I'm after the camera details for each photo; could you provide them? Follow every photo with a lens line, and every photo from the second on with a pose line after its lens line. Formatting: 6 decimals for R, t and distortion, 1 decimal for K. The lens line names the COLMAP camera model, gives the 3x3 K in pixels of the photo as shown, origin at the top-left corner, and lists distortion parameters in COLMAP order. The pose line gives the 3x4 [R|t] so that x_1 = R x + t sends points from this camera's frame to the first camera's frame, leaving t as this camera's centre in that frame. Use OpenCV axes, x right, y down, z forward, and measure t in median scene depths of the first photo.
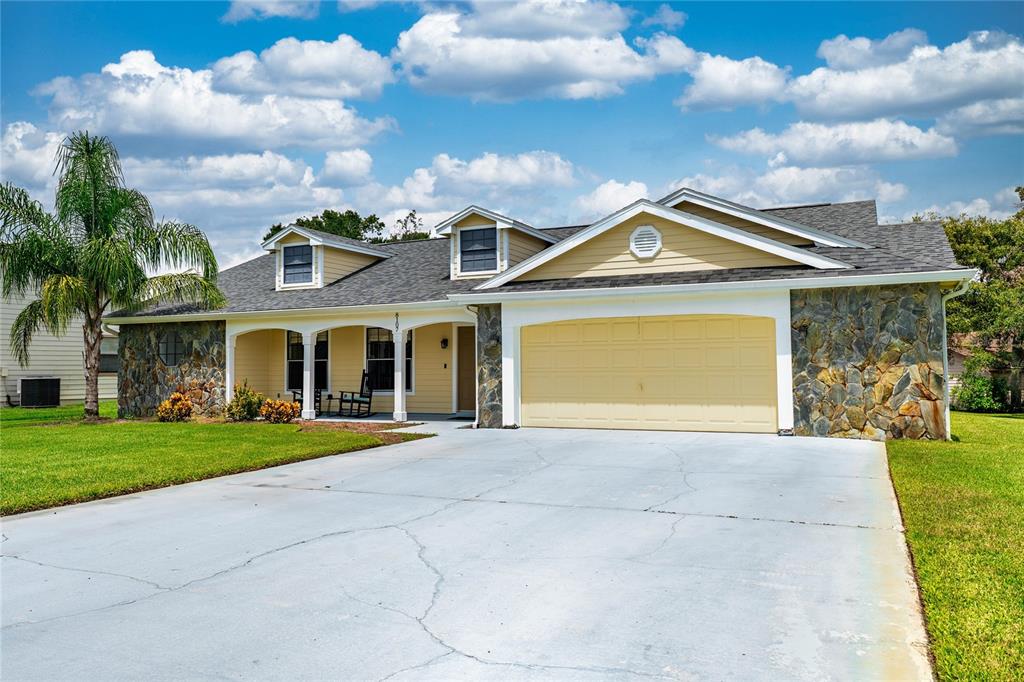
lens RADIAL K [[702.0, 0, 511.8], [0, 702.0, 341.6], [0, 0, 1]] dist [0.001010, 0.000952]
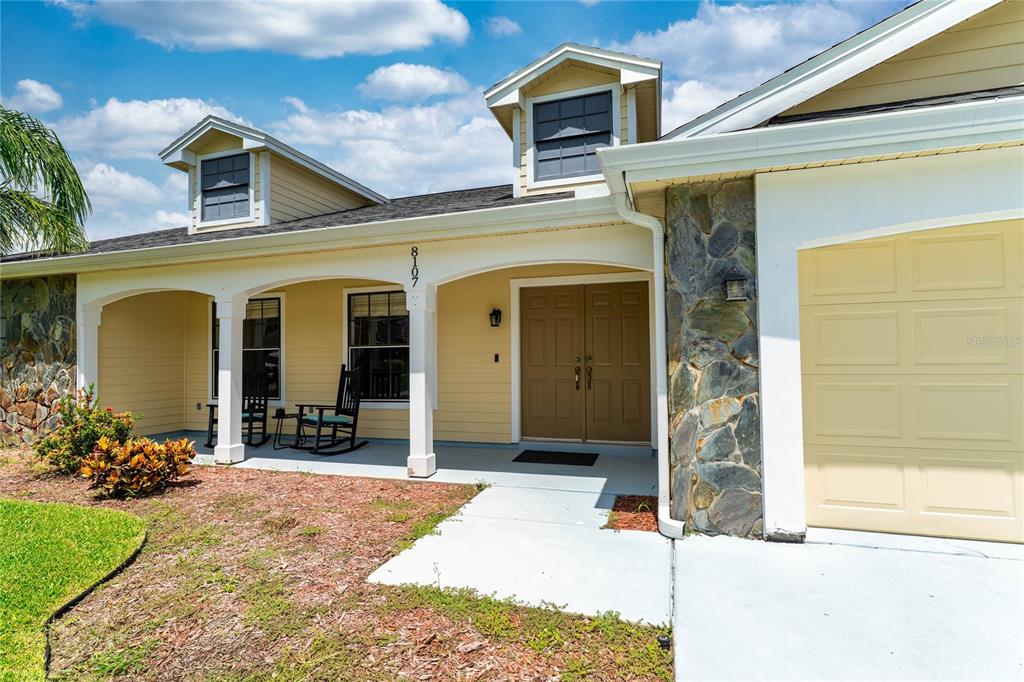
lens RADIAL K [[455.3, 0, 534.7], [0, 455.3, 348.5], [0, 0, 1]] dist [-0.003341, -0.001255]
pose [[0.982841, -0.001339, 0.184450, -0.128656], [-0.002408, 0.999795, 0.020087, 0.019418], [-0.184439, -0.020187, 0.982637, 0.621834]]
